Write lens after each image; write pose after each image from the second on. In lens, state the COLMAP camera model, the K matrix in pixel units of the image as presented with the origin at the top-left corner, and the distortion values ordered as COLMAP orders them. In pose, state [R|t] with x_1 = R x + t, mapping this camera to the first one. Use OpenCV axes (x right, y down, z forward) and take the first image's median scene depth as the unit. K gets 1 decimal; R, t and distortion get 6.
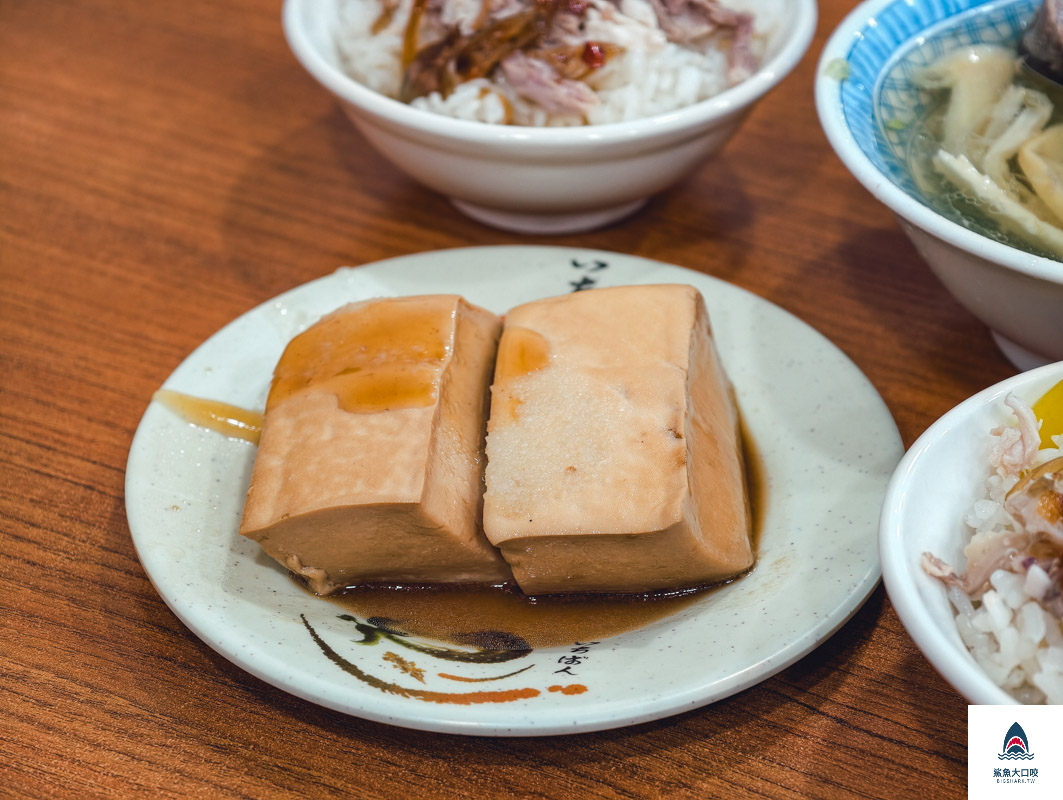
lens RADIAL K [[2532.1, 0, 526.2], [0, 2532.1, 378.9], [0, 0, 1]] dist [0.545870, -2.961860]
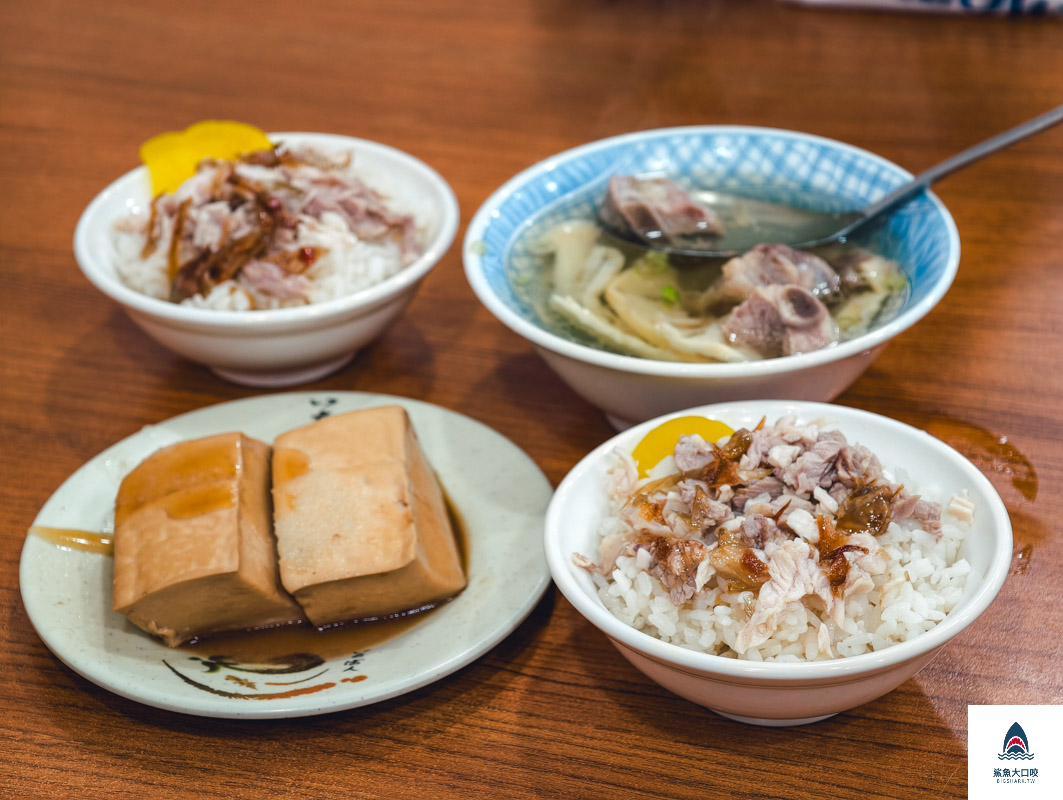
lens RADIAL K [[2532.1, 0, 526.2], [0, 2532.1, 378.9], [0, 0, 1]] dist [0.545870, -2.961860]
pose [[0.983682, -0.123409, 0.130922, -0.053785], [0.131723, 0.989656, -0.056830, 0.042083], [-0.122555, 0.073148, 0.989762, -0.462655]]
